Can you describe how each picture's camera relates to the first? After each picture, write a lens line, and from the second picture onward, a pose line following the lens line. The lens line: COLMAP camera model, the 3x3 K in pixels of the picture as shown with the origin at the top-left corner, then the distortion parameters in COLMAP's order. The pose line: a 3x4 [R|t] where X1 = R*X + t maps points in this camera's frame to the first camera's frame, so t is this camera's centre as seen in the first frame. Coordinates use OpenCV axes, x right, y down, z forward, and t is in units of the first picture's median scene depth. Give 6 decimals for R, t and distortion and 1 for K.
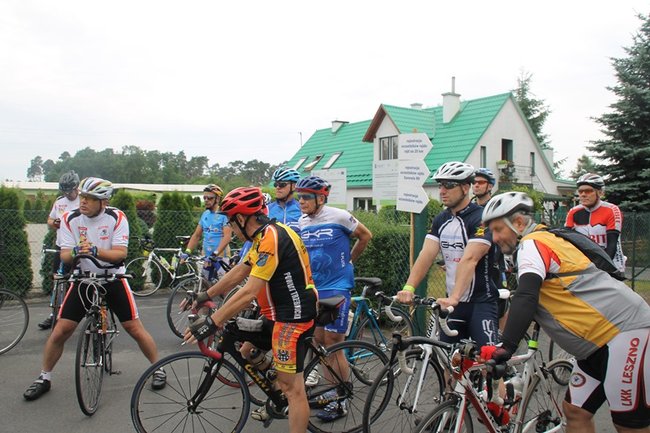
lens RADIAL K [[560.5, 0, 318.3], [0, 560.5, 206.2], [0, 0, 1]] dist [-0.164917, 0.112345]
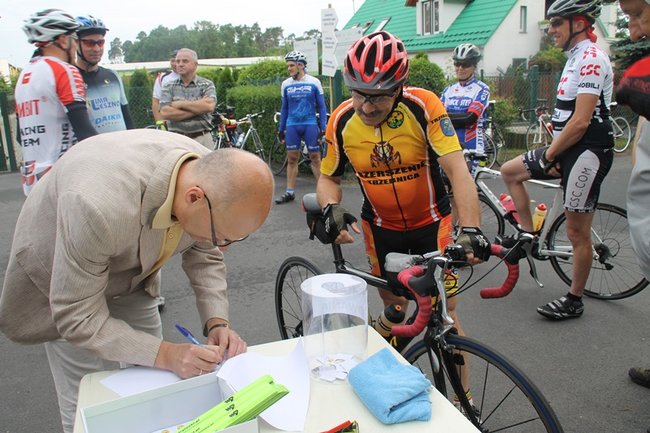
lens RADIAL K [[560.5, 0, 324.3], [0, 560.5, 214.8], [0, 0, 1]] dist [-0.164917, 0.112345]
pose [[0.988334, -0.004412, -0.152240, 0.294763], [0.041690, 0.969239, 0.242564, 0.008062], [0.146486, -0.246081, 0.958116, -0.153555]]
